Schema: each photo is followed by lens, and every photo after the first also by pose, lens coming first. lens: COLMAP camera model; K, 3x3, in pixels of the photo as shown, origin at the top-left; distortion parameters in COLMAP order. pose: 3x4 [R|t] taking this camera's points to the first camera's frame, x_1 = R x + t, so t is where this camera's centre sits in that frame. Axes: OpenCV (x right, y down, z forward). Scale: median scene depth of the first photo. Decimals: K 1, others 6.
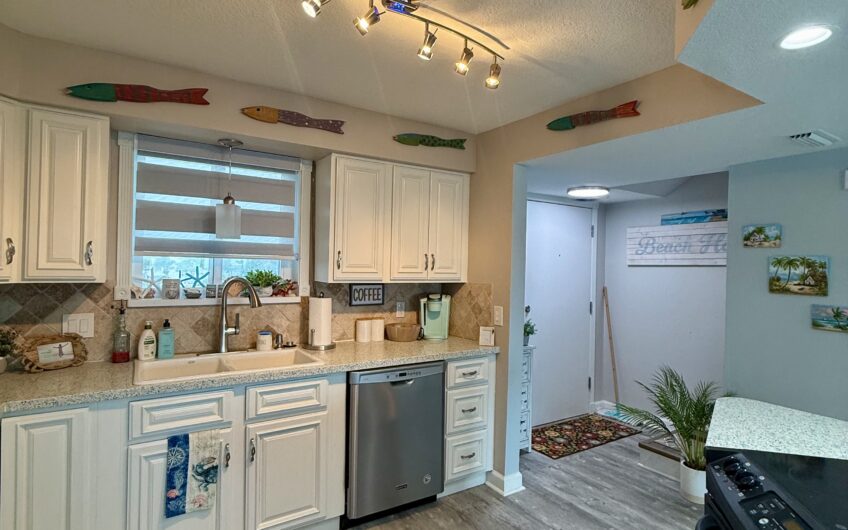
lens RADIAL K [[450.8, 0, 422.3], [0, 450.8, 262.7], [0, 0, 1]] dist [-0.000886, 0.000143]
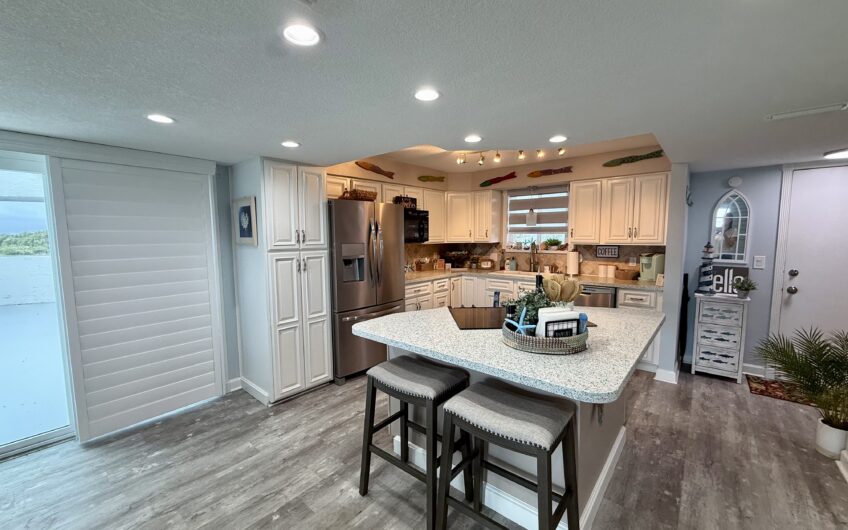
lens RADIAL K [[337.6, 0, 421.1], [0, 337.6, 265.3], [0, 0, 1]] dist [-0.001779, 0.000881]
pose [[0.288834, 0.063953, -0.955241, 1.122373], [0.015103, 0.997338, 0.071338, 0.020644], [0.957260, -0.035032, 0.287100, -0.125028]]
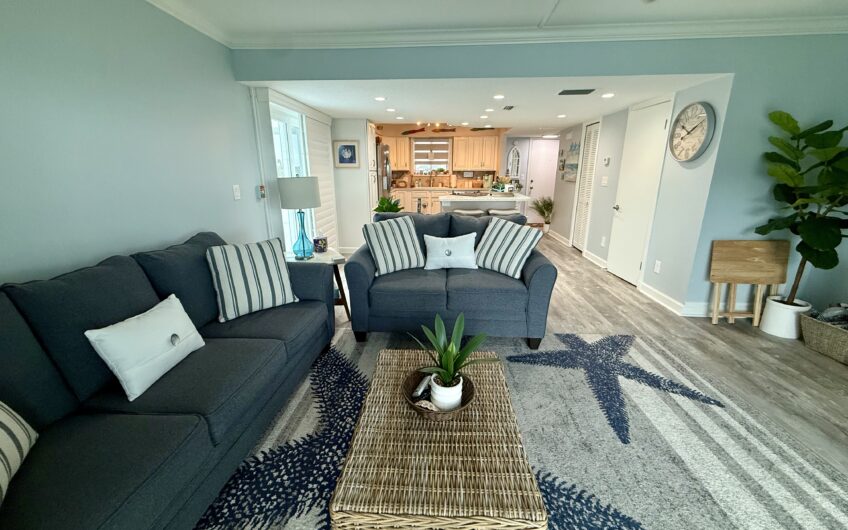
lens RADIAL K [[337.5, 0, 421.3], [0, 337.5, 265.4], [0, 0, 1]] dist [-0.002539, -0.000623]
pose [[0.803513, 0.139885, -0.578618, 1.466573], [0.021180, 0.964665, 0.262627, 0.066755], [0.594910, -0.223280, 0.772158, -1.749549]]
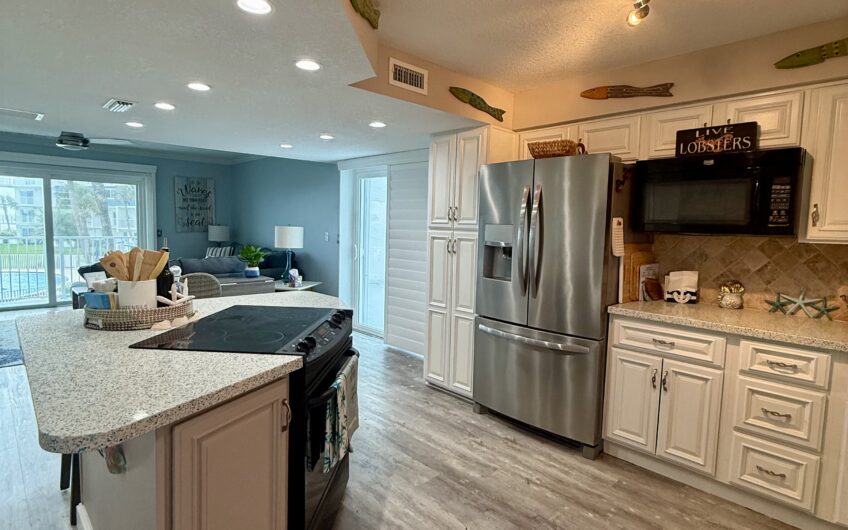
lens RADIAL K [[450.8, 0, 423.3], [0, 450.8, 261.4], [0, 0, 1]] dist [-0.000886, 0.000143]
pose [[-0.977959, -0.028886, -0.206789, 0.291612], [-0.046049, 0.995837, 0.078671, 0.037781], [0.203656, 0.086459, -0.975217, 1.084048]]
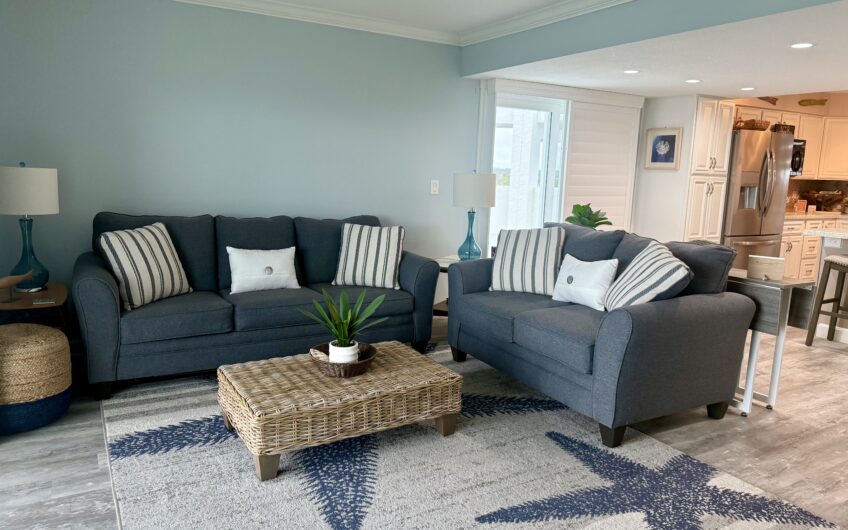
lens RADIAL K [[589.6, 0, 422.4], [0, 589.6, 264.8], [0, 0, 1]] dist [0.038142, -0.046772]
pose [[-0.044691, 0.135261, -0.989802, 2.226305], [-0.029655, 0.990175, 0.136651, 0.104035], [0.998561, 0.035460, -0.040241, -1.158861]]
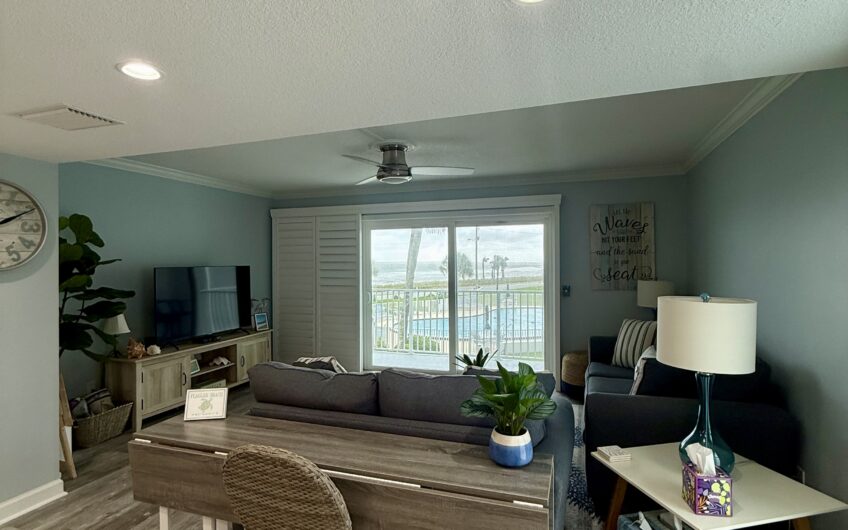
lens RADIAL K [[450.8, 0, 425.0], [0, 450.8, 256.9], [0, 0, 1]] dist [-0.000886, 0.000143]
pose [[-0.620302, -0.010489, 0.784293, 0.200069], [-0.007124, 0.999945, 0.007738, 0.002690], [-0.784331, -0.000787, -0.620342, -0.330593]]
